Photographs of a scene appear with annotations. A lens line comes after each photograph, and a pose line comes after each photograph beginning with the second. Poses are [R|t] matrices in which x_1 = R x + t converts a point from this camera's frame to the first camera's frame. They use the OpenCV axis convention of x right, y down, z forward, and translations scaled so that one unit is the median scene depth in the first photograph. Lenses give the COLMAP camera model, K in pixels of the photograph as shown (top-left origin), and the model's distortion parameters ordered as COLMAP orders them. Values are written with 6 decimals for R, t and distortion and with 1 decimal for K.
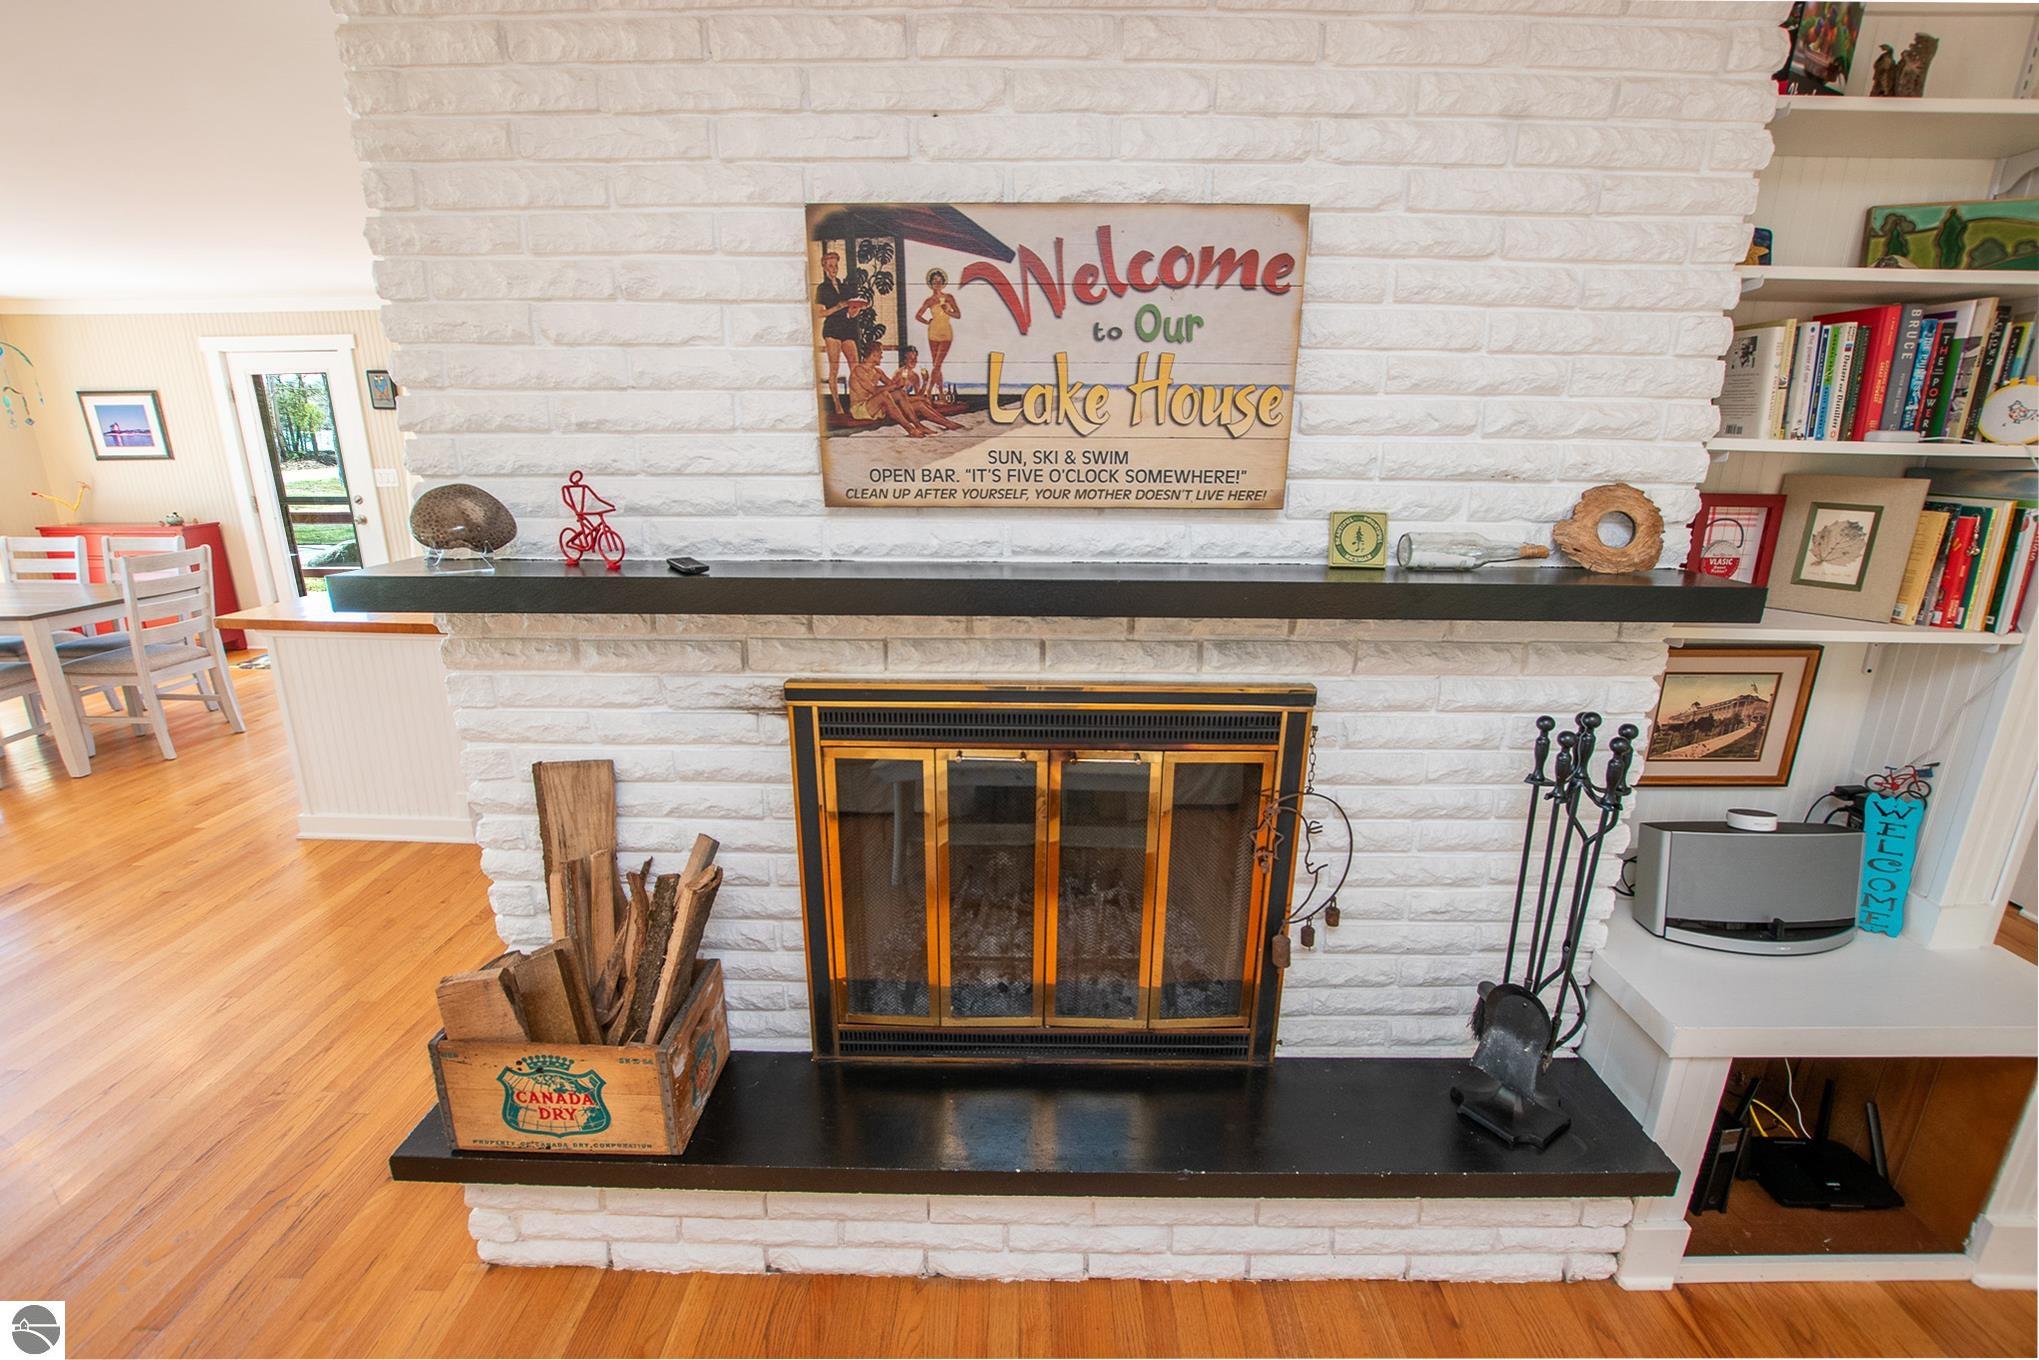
lens RADIAL K [[905.2, 0, 1017.7], [0, 905.2, 692.2], [0, 0, 1]] dist [-0.033727, 0.005363]
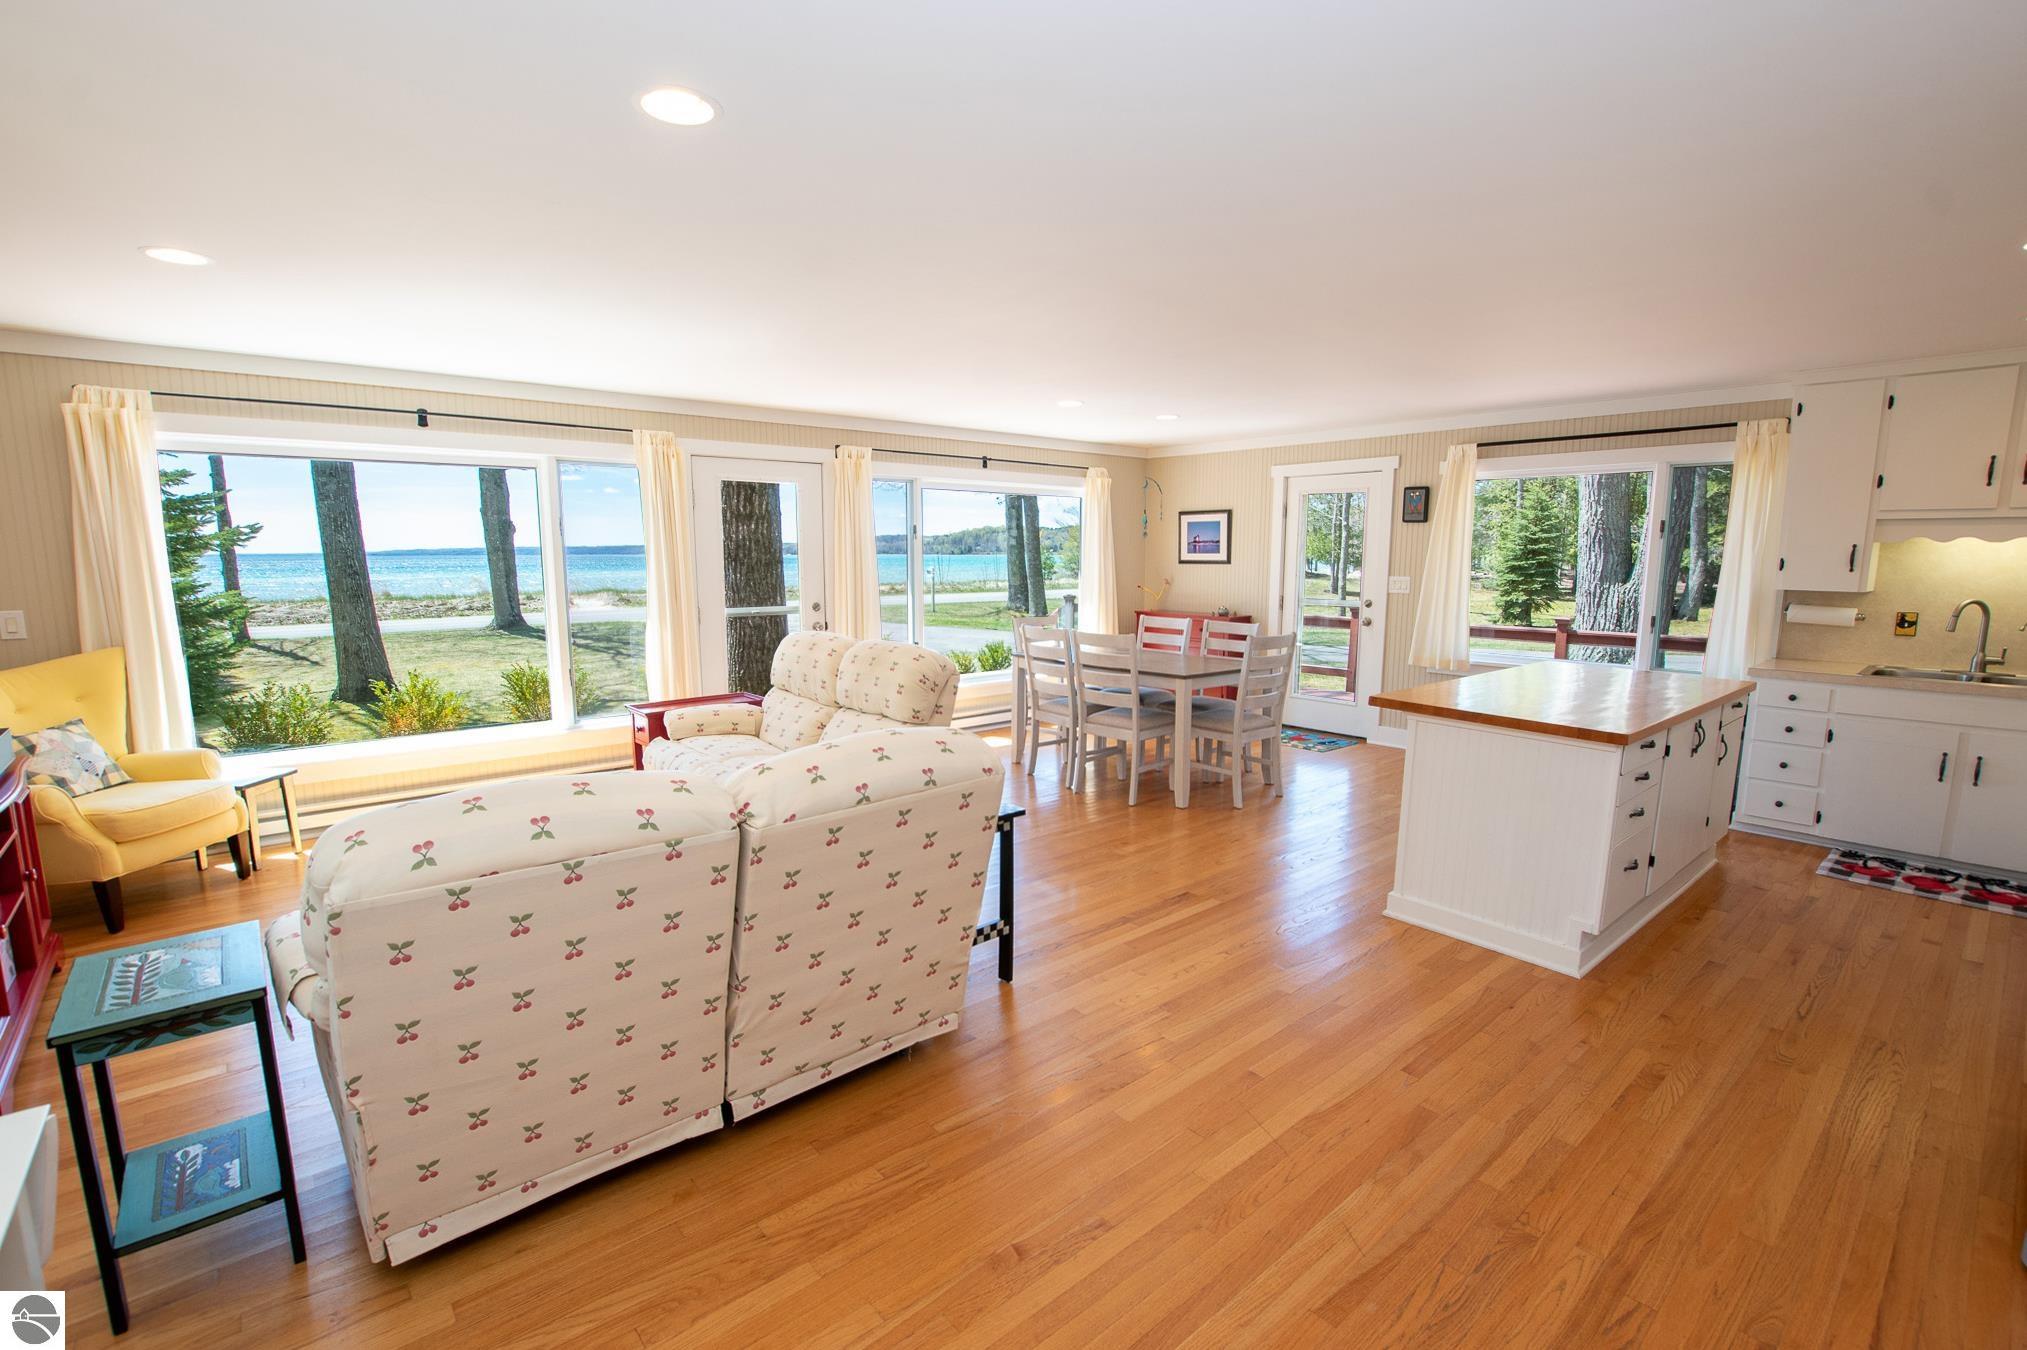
lens RADIAL K [[899.8, 0, 1013.1], [0, 899.8, 696.0], [0, 0, 1]] dist [-0.033727, 0.005363]
pose [[0.659133, 0.113331, -0.743438, -0.824752], [-0.207304, 0.977659, -0.034760, 0.097267], [0.722890, 0.177029, 0.667901, -0.121652]]
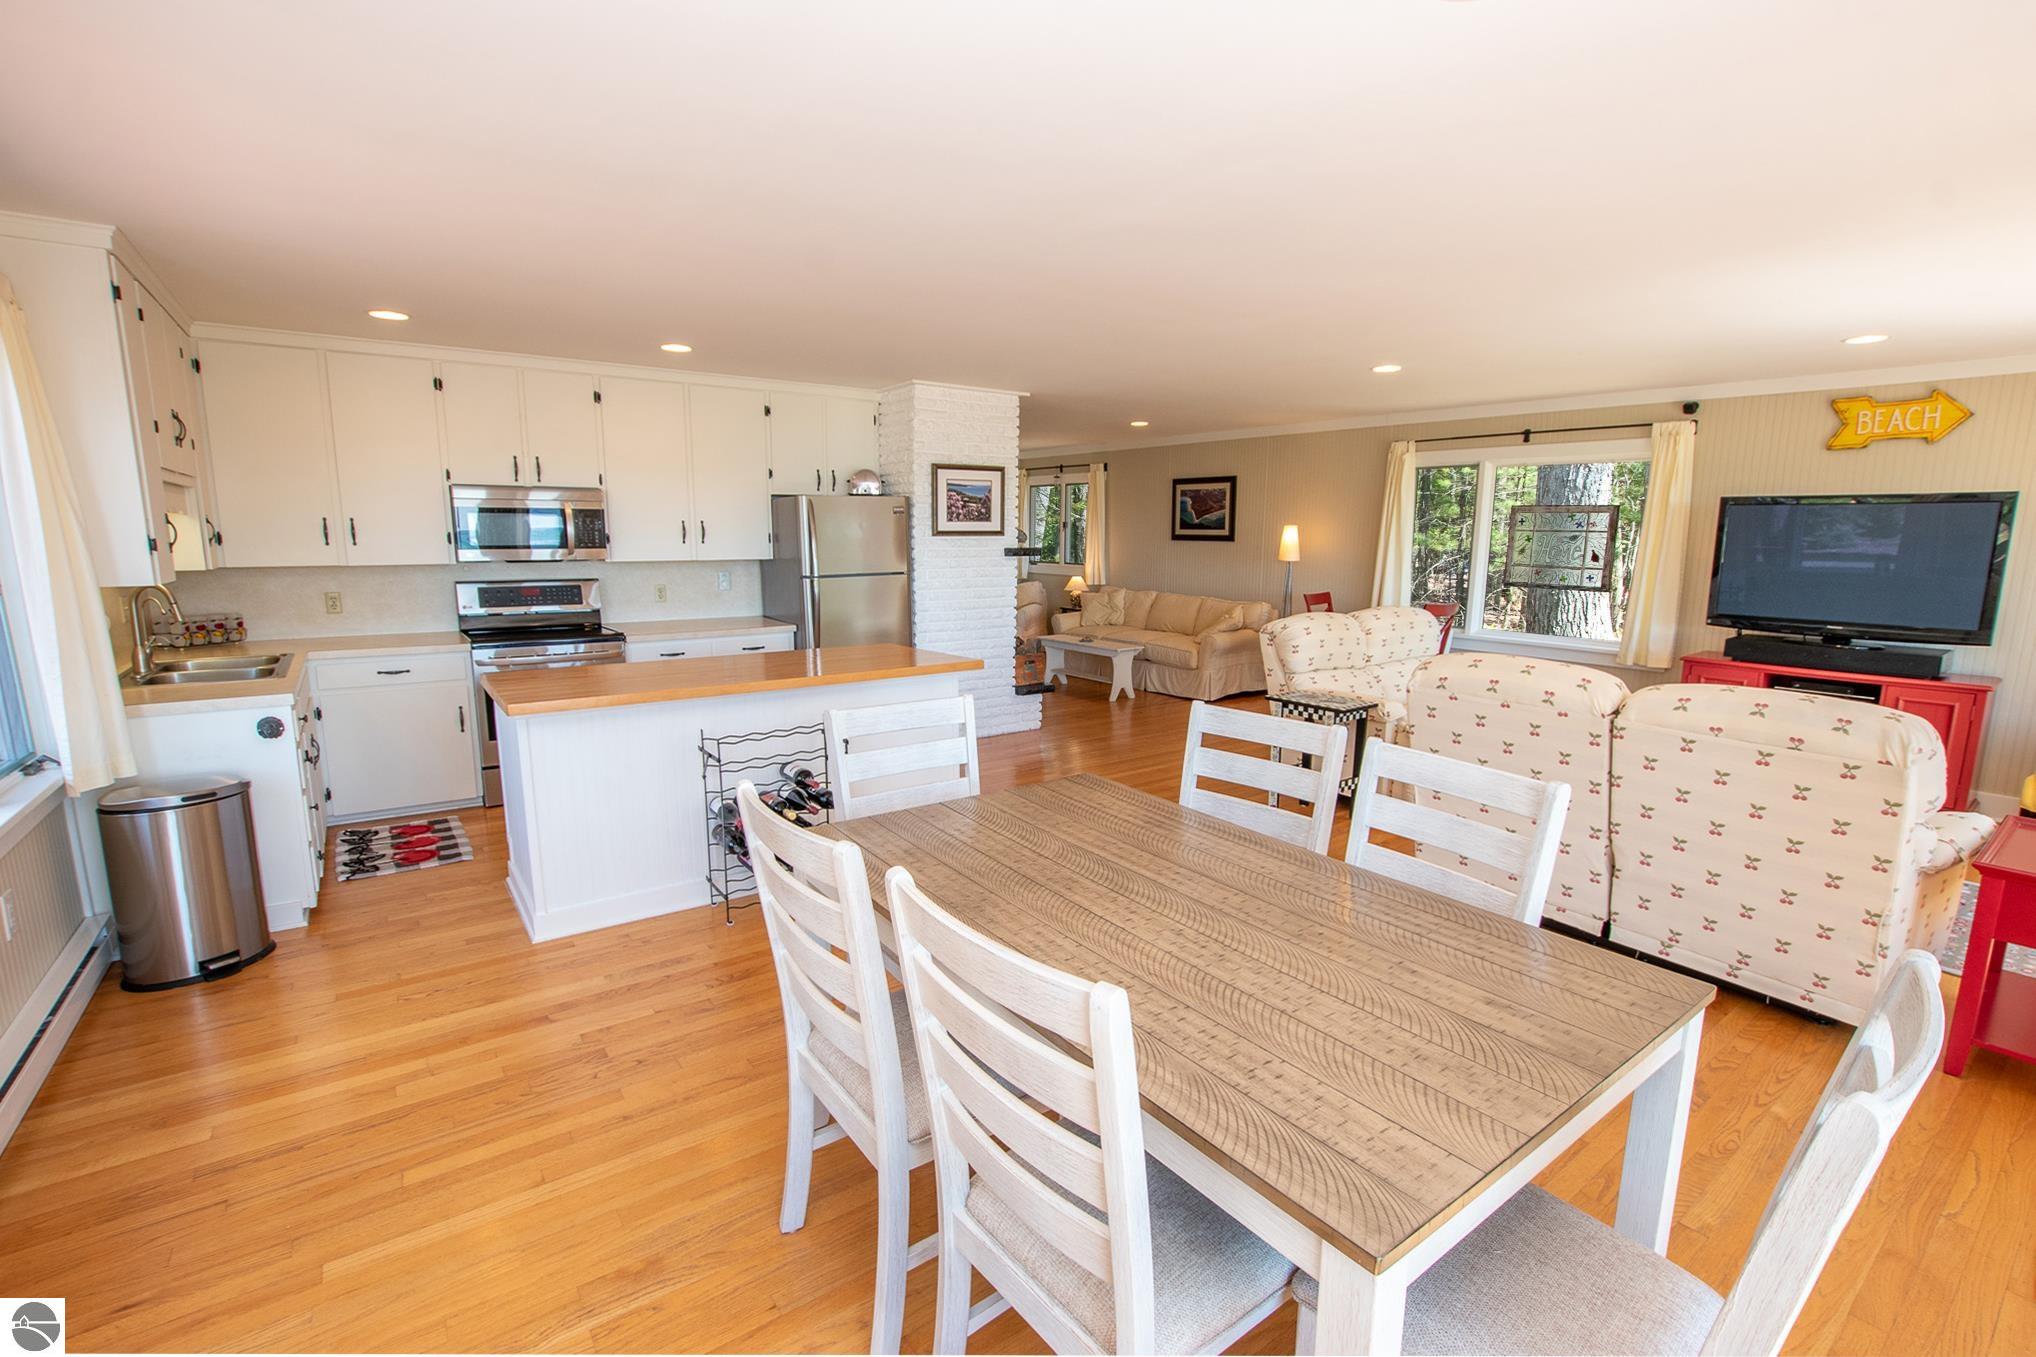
lens RADIAL K [[903.8, 0, 1017.6], [0, 903.8, 681.9], [0, 0, 1]] dist [-0.033727, 0.005363]
pose [[-0.599648, -0.144299, 0.787147, -4.111929], [0.214556, 0.918609, 0.331847, -0.986259], [-0.770966, 0.367879, -0.519882, 3.474375]]
